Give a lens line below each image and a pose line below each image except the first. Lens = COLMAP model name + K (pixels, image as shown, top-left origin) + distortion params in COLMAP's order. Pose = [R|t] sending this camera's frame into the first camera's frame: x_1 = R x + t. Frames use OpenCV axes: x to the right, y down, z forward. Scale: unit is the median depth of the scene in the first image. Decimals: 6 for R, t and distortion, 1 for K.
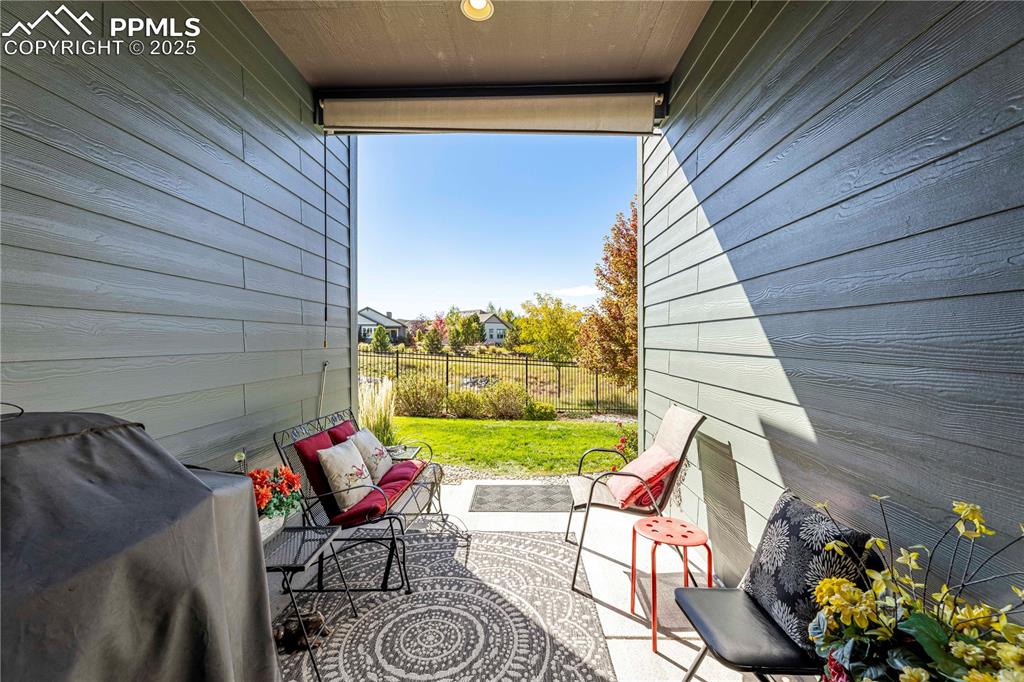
lens RADIAL K [[413.1, 0, 511.3], [0, 413.1, 338.6], [0, 0, 1]] dist [0.000092, 0.000247]
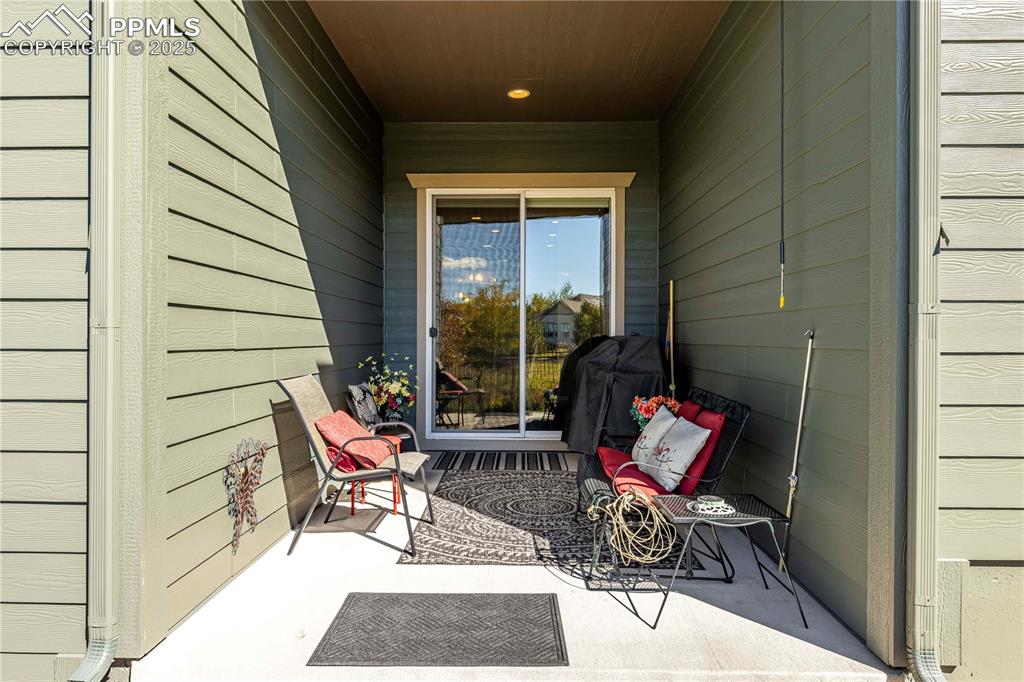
lens RADIAL K [[637.2, 0, 510.4], [0, 637.2, 344.3], [0, 0, 1]] dist [-0.000292, -0.000047]
pose [[-0.999975, -0.002275, -0.006674, -0.042473], [-0.002265, 0.999996, -0.001599, 0.096066], [0.006677, -0.001584, -0.999976, 2.321622]]
